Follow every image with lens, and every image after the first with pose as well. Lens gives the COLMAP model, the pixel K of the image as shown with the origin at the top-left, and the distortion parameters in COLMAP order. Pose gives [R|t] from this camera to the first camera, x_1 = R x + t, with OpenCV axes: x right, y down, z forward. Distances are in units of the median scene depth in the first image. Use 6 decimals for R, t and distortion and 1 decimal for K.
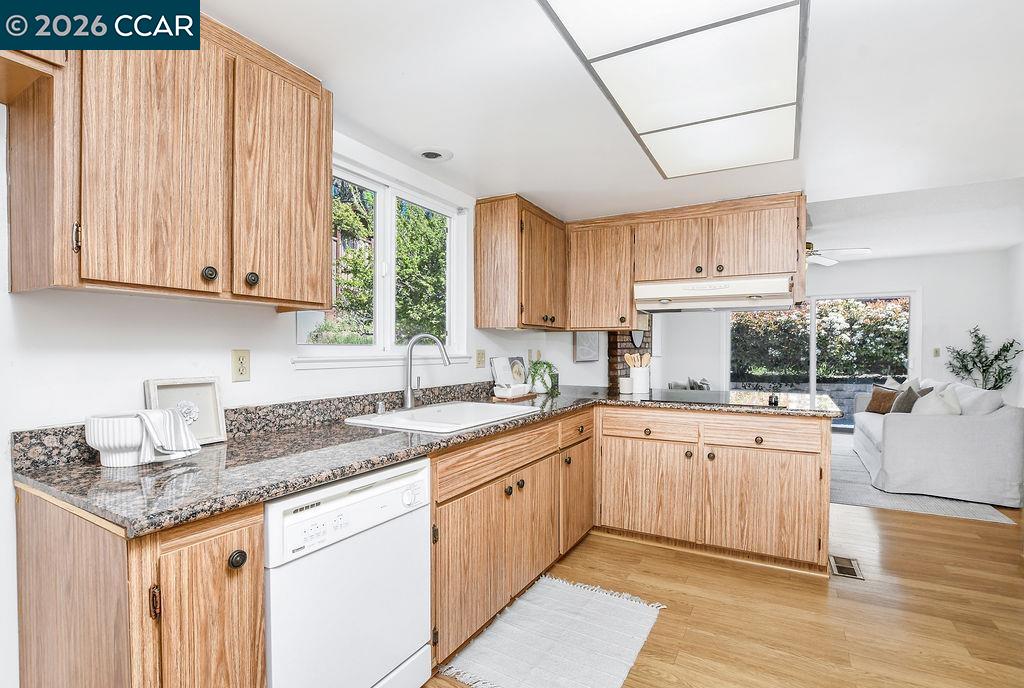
lens RADIAL K [[492.2, 0, 517.7], [0, 492.2, 353.0], [0, 0, 1]] dist [-0.006887, -0.000092]
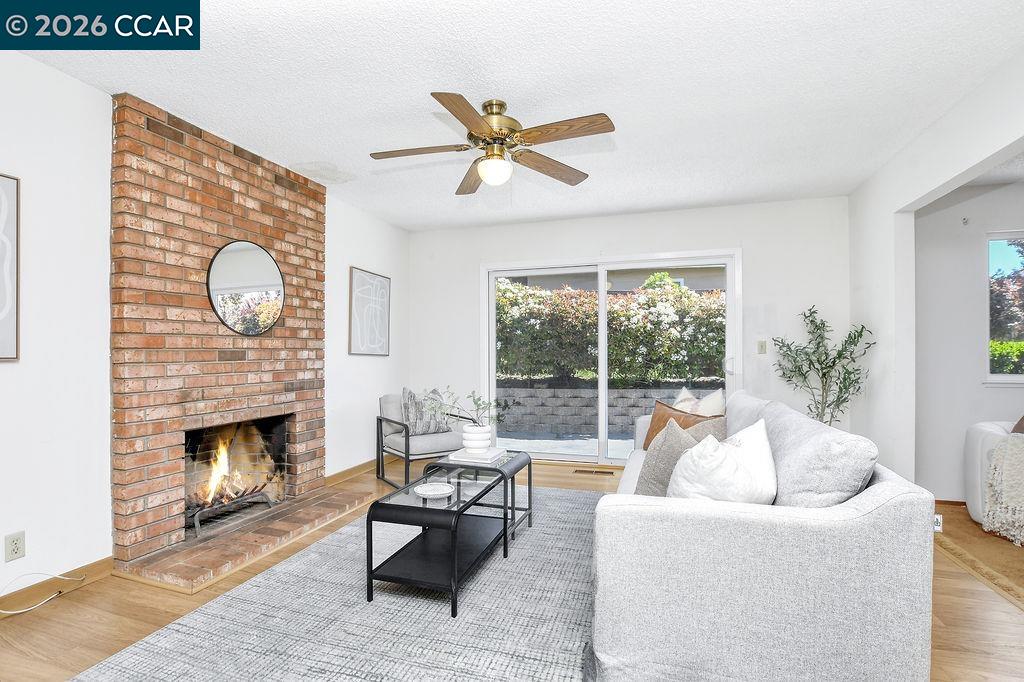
lens RADIAL K [[477.8, 0, 506.8], [0, 477.8, 347.1], [0, 0, 1]] dist [-0.020815, 0.001957]
pose [[0.984716, 0.002530, 0.174150, 0.259800], [0.000494, 0.999850, -0.017323, 0.006207], [-0.174168, 0.017144, 0.984567, 0.274340]]
